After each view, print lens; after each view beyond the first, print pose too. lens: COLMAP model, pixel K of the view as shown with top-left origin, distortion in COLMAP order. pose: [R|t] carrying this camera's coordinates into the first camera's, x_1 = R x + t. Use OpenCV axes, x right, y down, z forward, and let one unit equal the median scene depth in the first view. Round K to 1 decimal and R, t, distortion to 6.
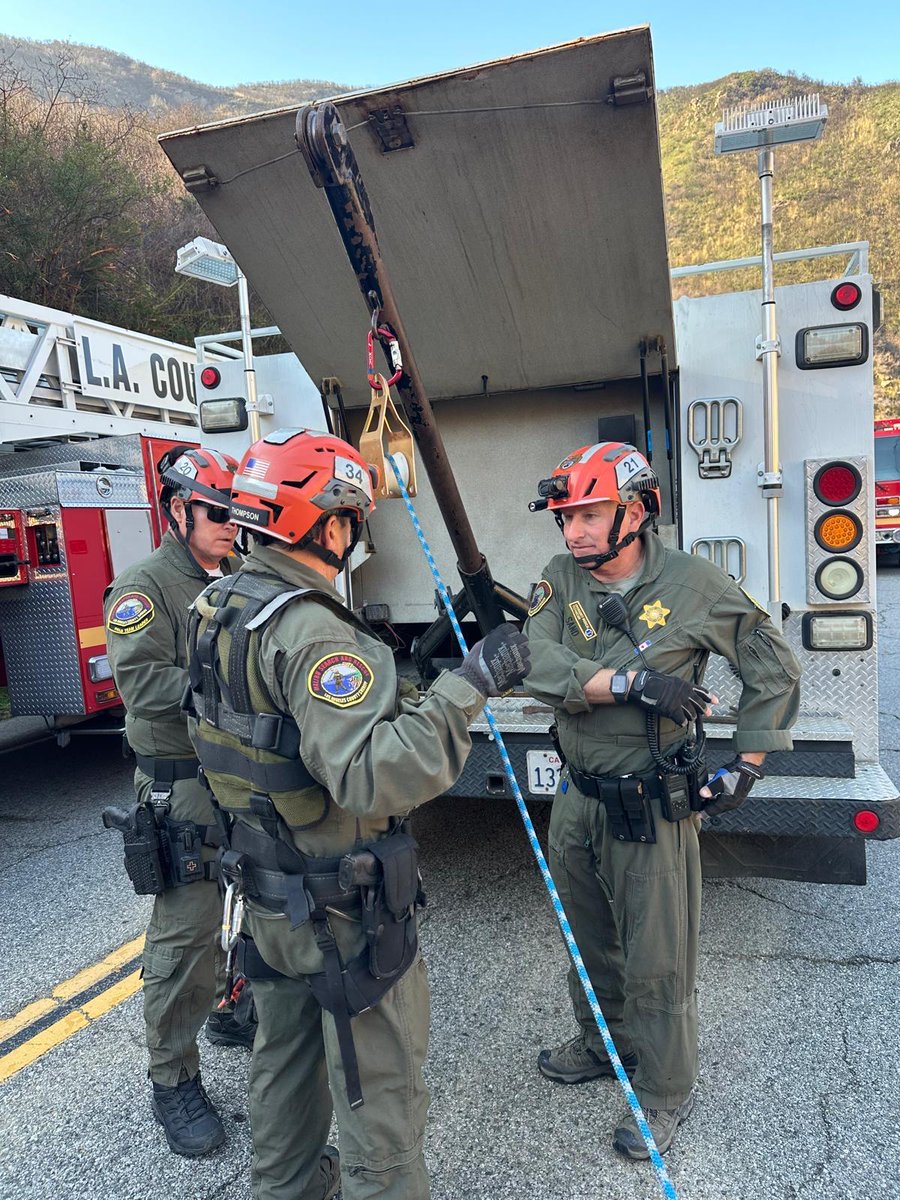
lens RADIAL K [[891.2, 0, 450.0], [0, 891.2, 600.0], [0, 0, 1]] dist [0.058087, -0.082758]
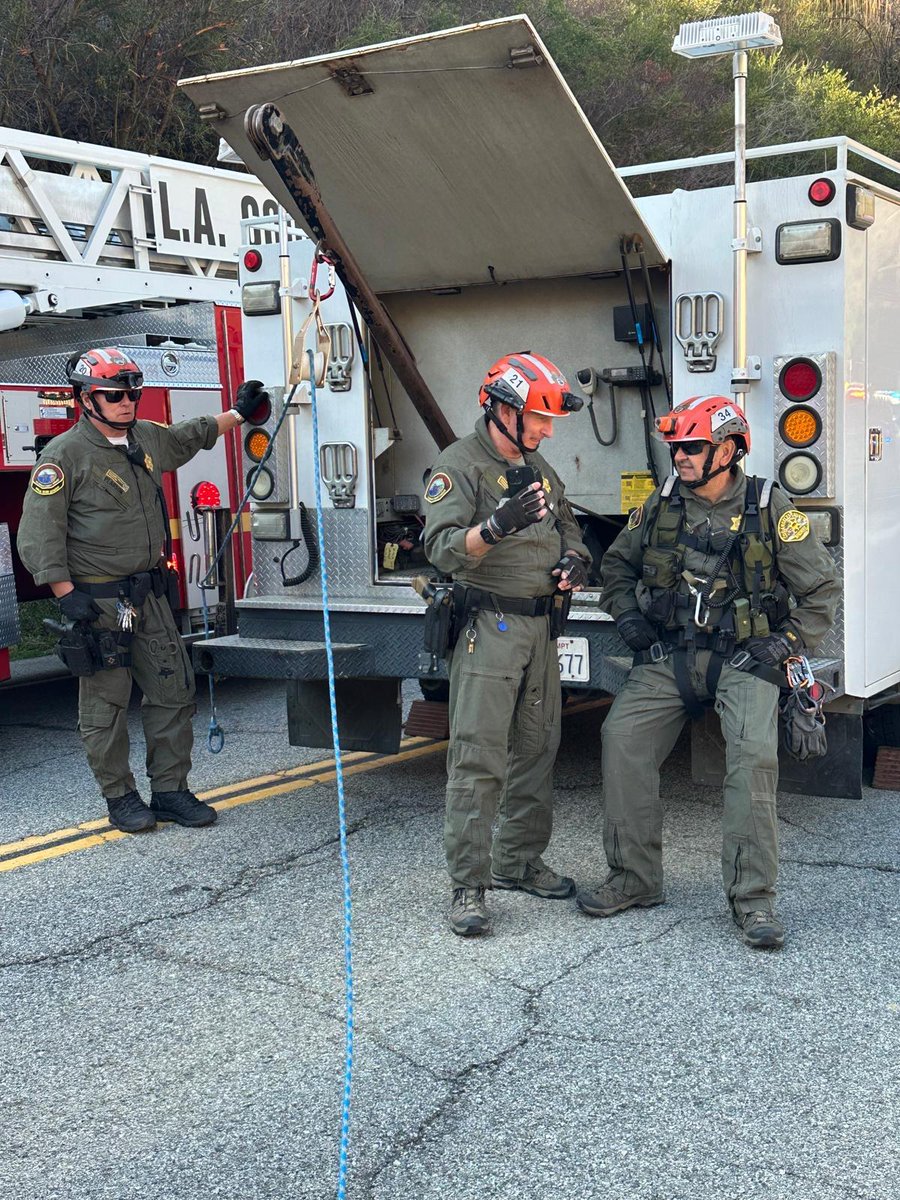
lens RADIAL K [[1697.2, 0, 450.0], [0, 1697.2, 600.0], [0, 0, 1]] dist [0.166097, -0.067973]
pose [[0.967896, 0.051215, -0.246080, 0.304228], [-0.046877, 0.998625, 0.023457, 0.052932], [0.246943, -0.011169, 0.968966, -0.558893]]
